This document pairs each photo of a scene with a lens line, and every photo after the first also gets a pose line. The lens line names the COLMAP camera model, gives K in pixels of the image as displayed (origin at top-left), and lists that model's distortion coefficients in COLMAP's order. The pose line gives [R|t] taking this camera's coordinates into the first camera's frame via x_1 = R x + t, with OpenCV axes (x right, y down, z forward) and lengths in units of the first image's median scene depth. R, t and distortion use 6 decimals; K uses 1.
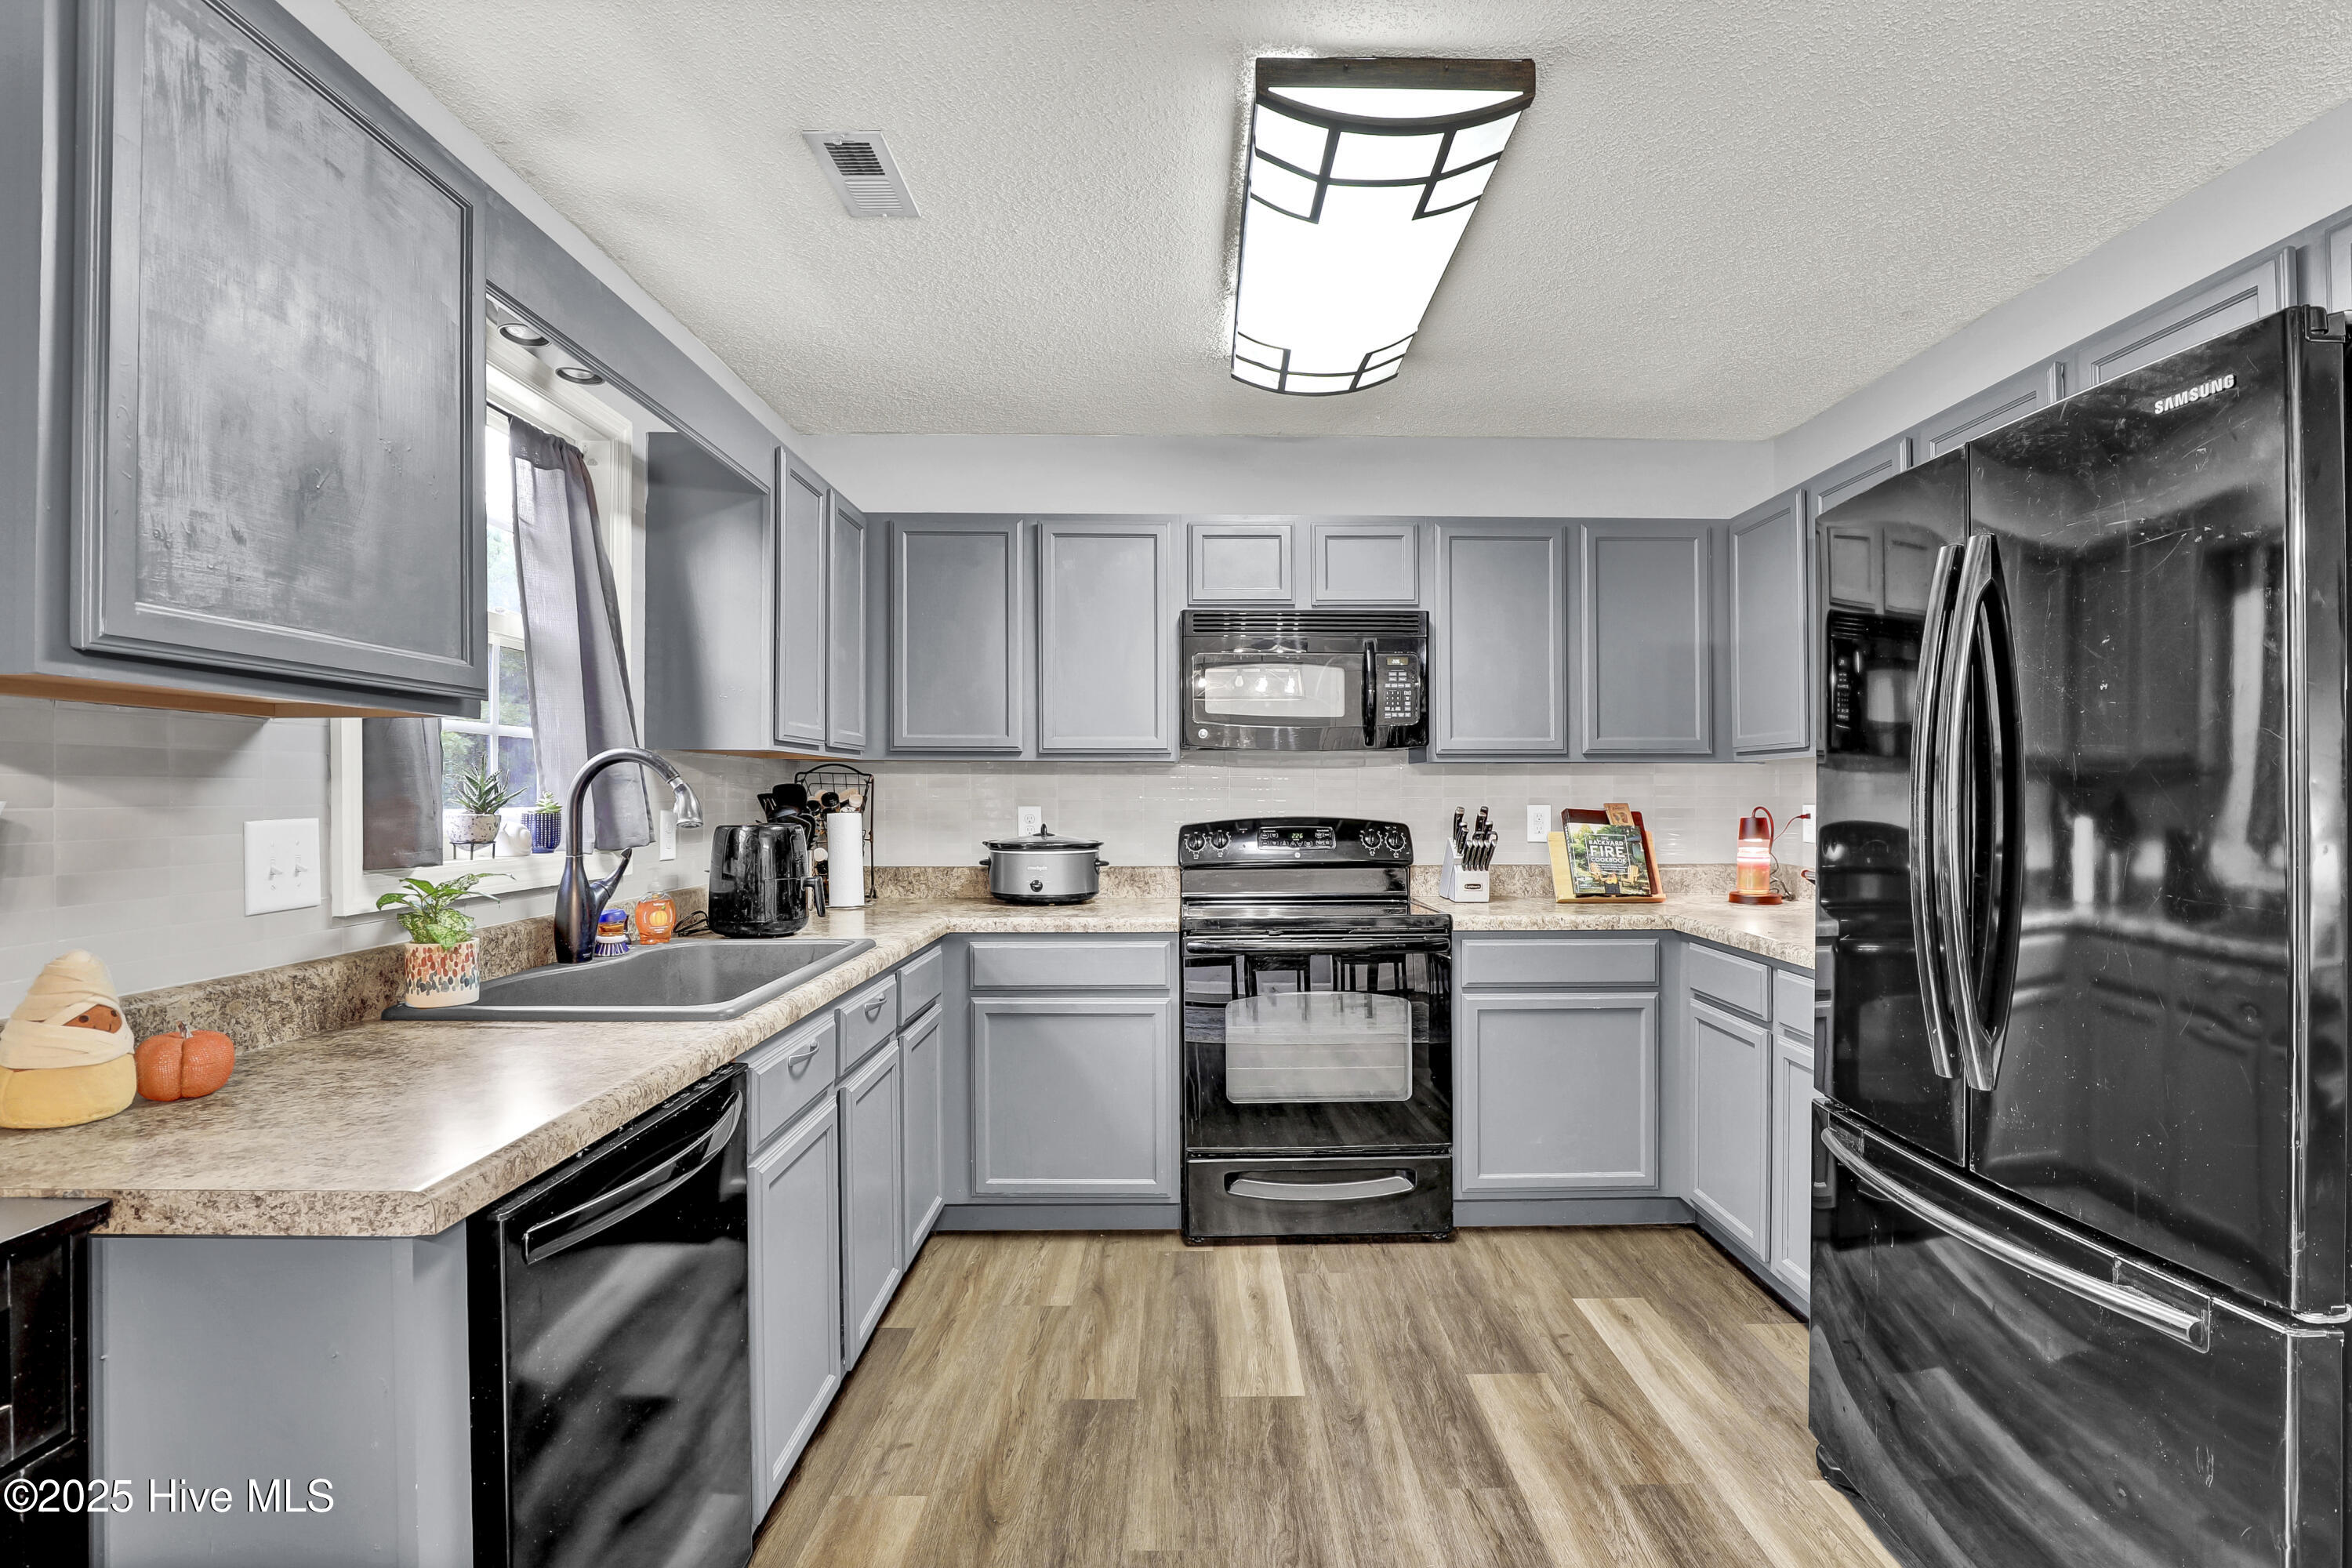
lens RADIAL K [[1103.9, 0, 1209.2], [0, 1103.9, 787.9], [0, 0, 1]] dist [-0.029913, 0.005256]
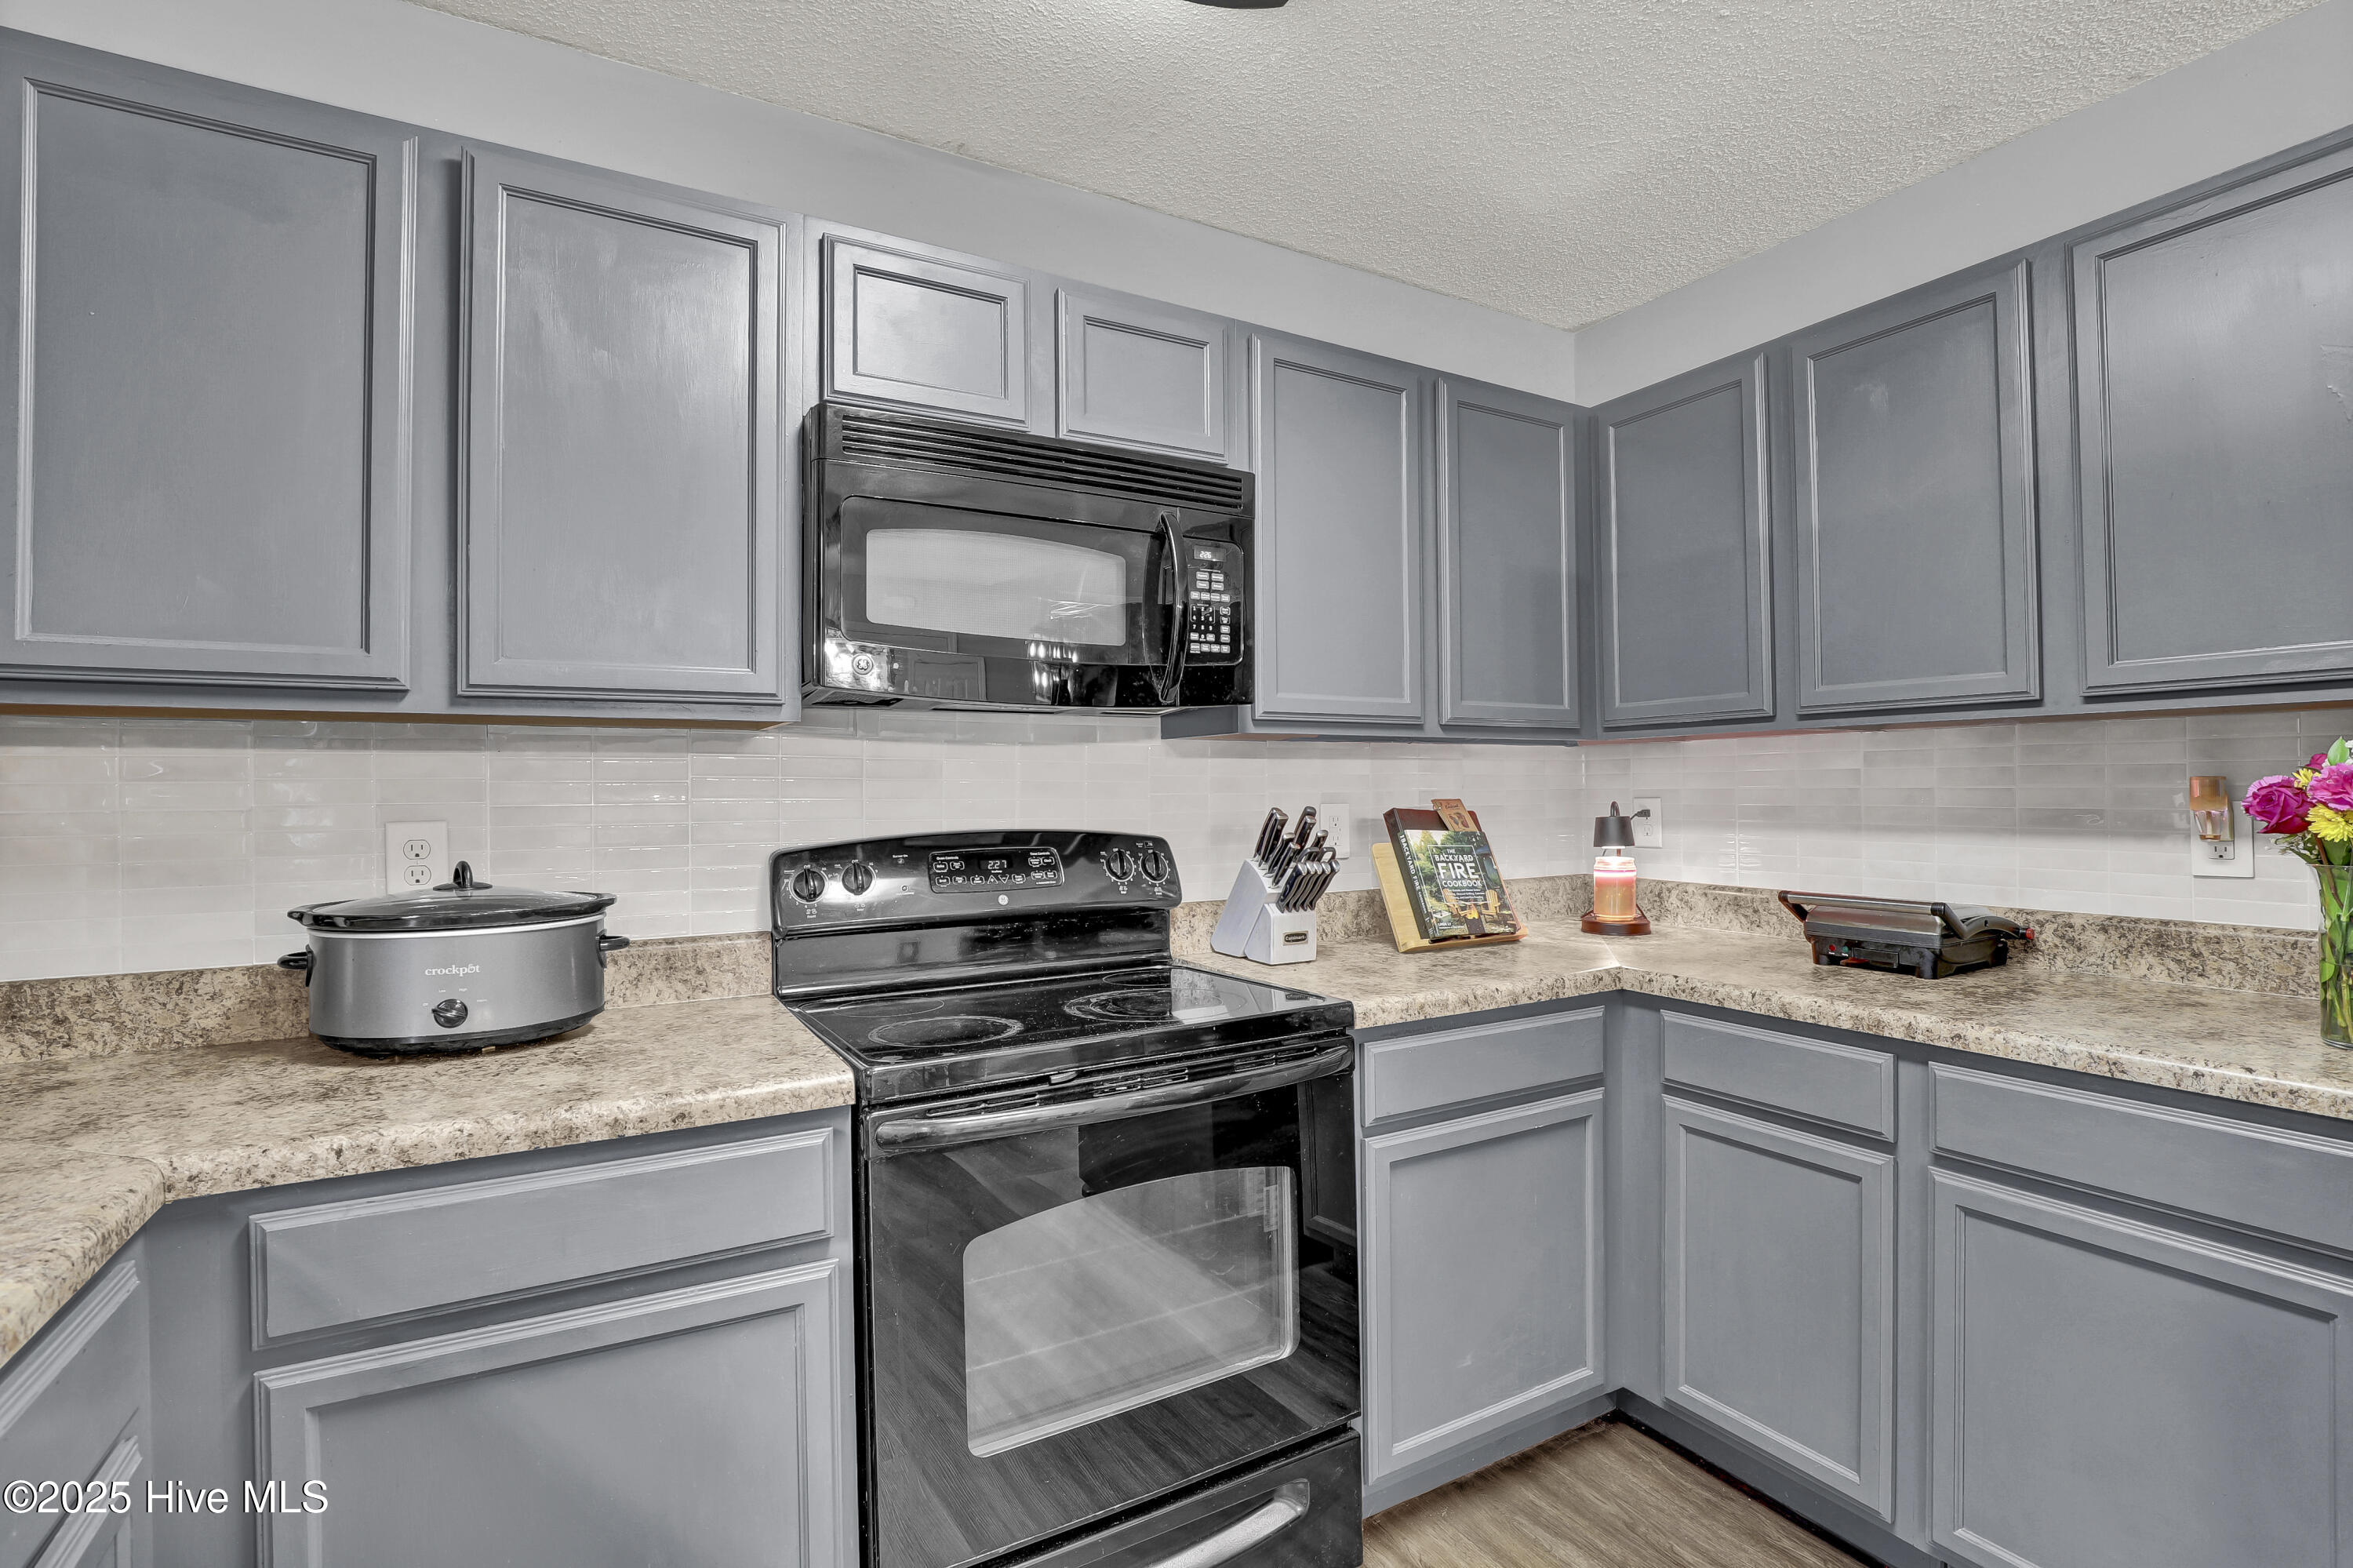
lens RADIAL K [[1104.4, 0, 1204.5], [0, 1104.4, 773.7], [0, 0, 1]] dist [-0.029913, 0.005256]
pose [[0.872182, -0.000362, 0.489181, -0.110360], [0.005812, 0.999937, -0.009622, 0.003826], [-0.489147, 0.011235, 0.872129, 0.505196]]
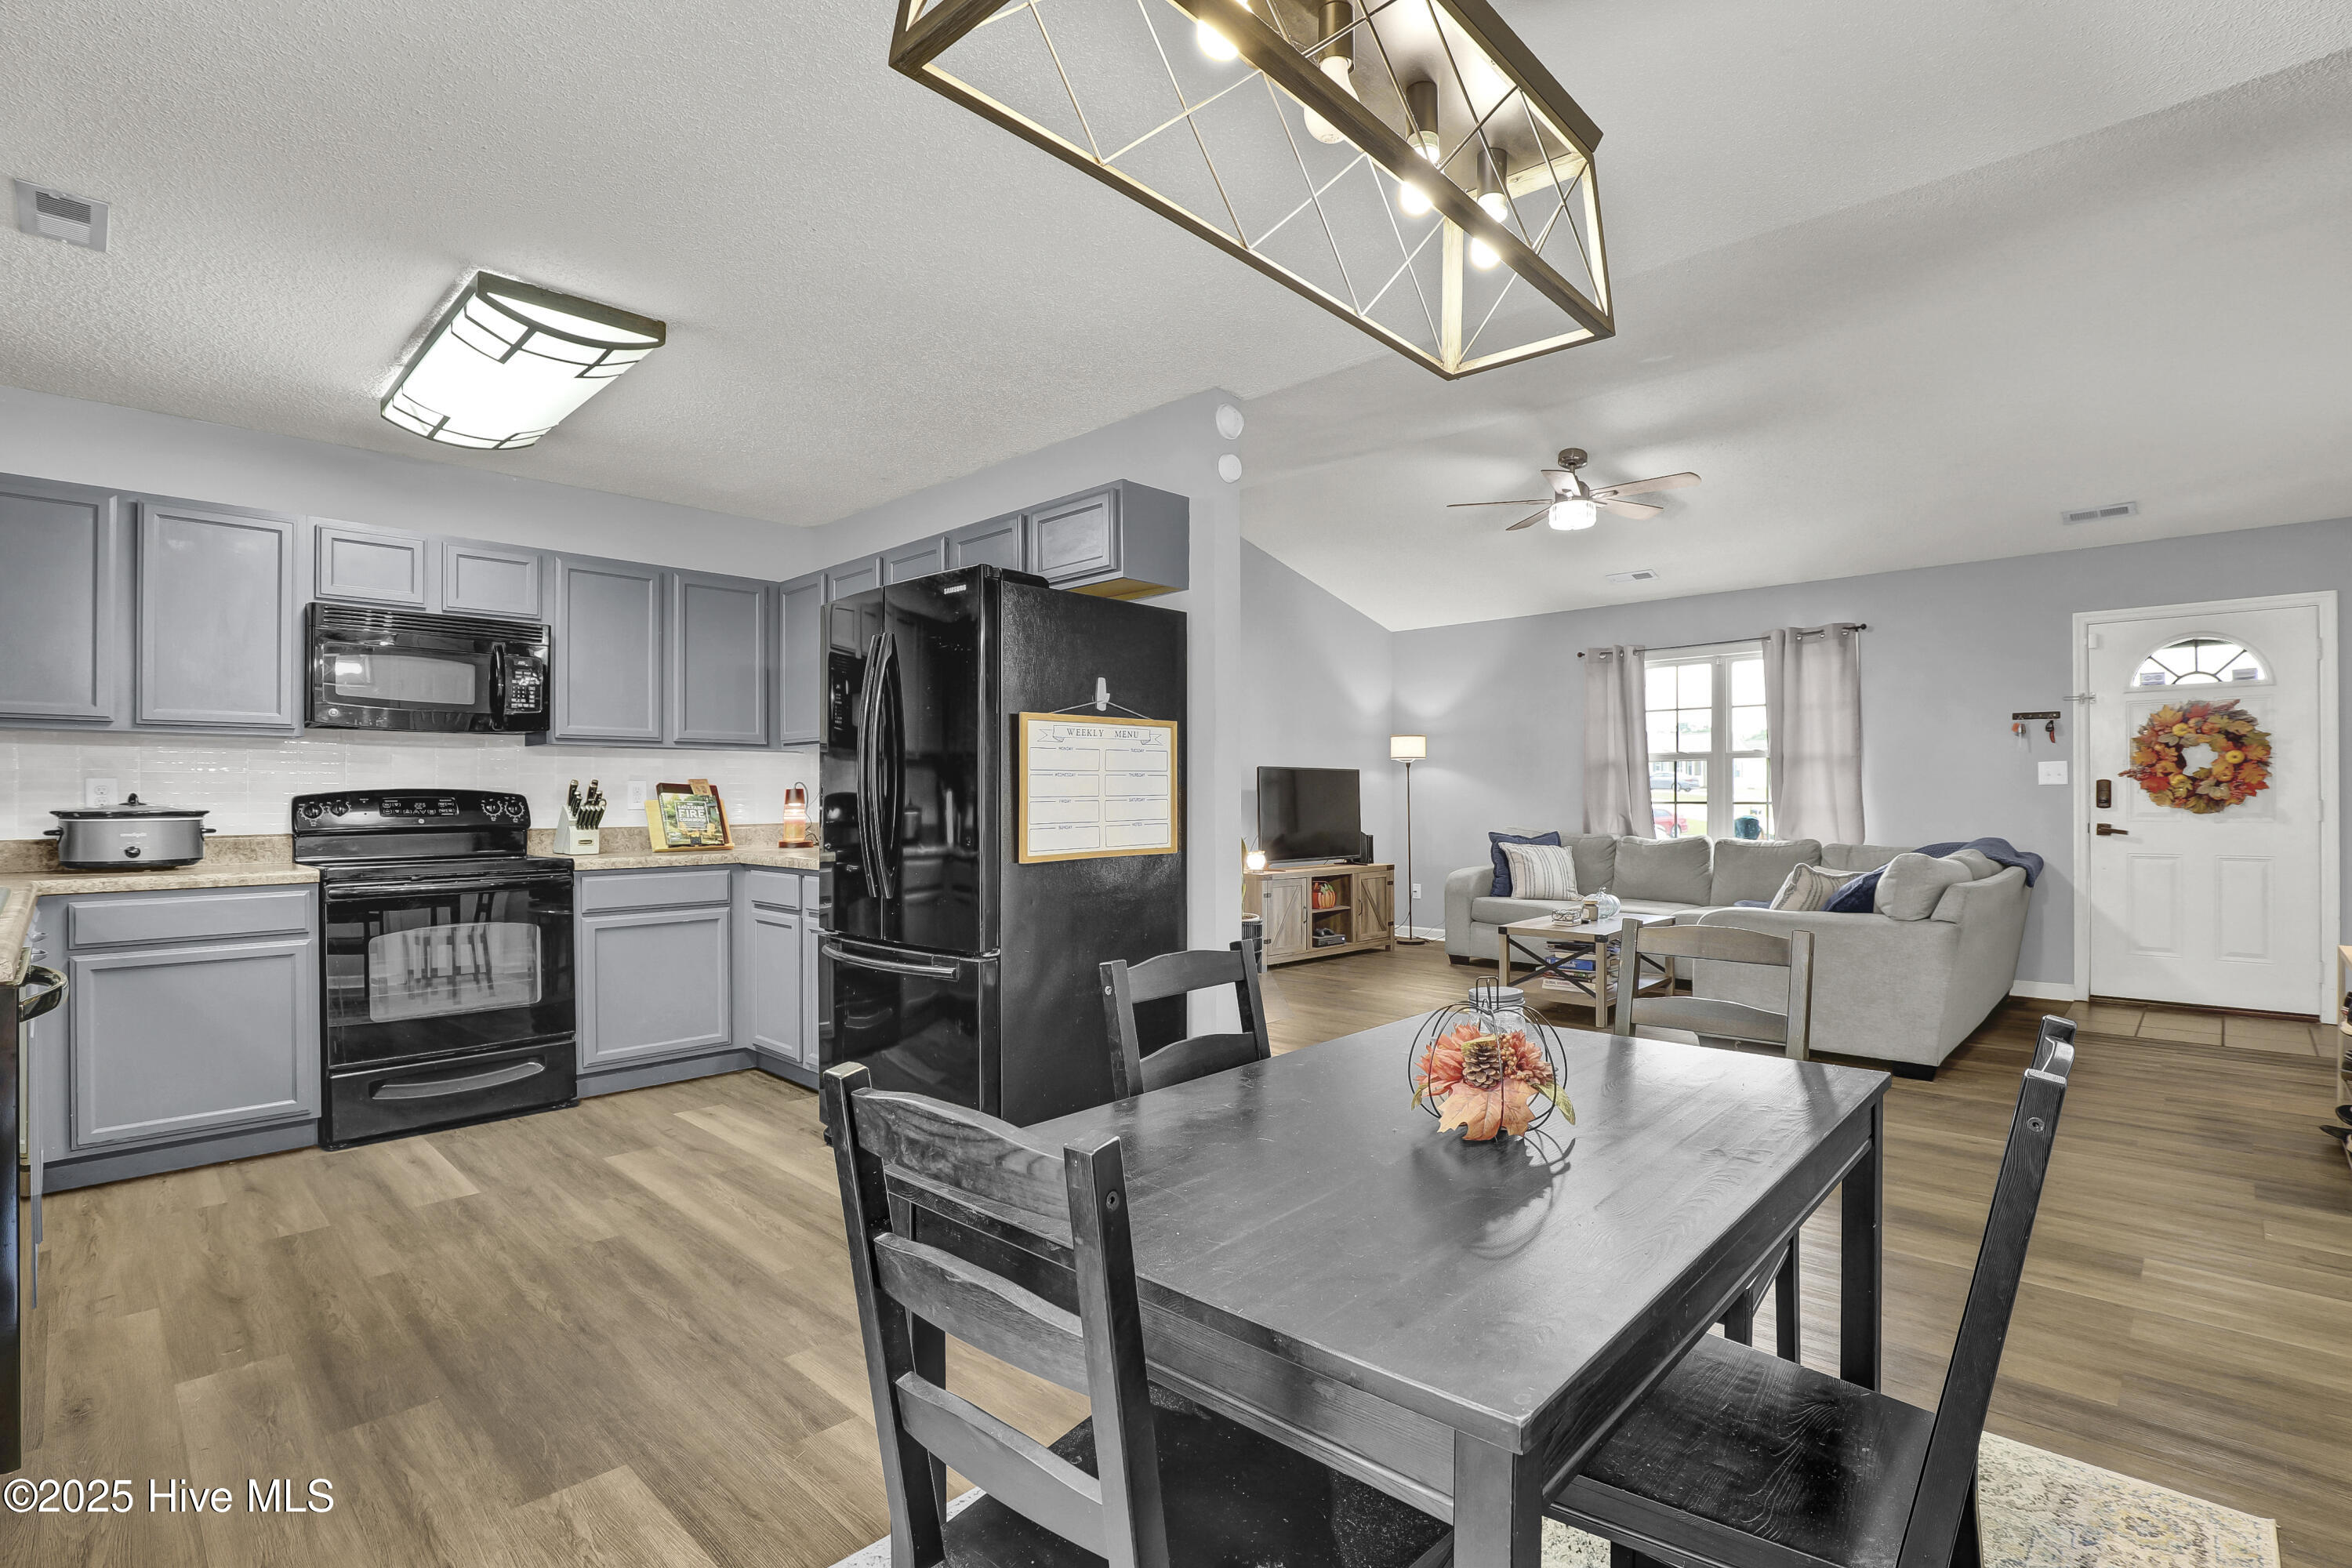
lens RADIAL K [[1103.9, 0, 1186.2], [0, 1103.9, 790.2], [0, 0, 1]] dist [-0.029913, 0.005256]
pose [[0.706876, 0.003223, 0.707330, -0.174902], [0.000273, 0.999988, -0.004830, 0.036780], [-0.707338, 0.003607, 0.706867, -0.414205]]
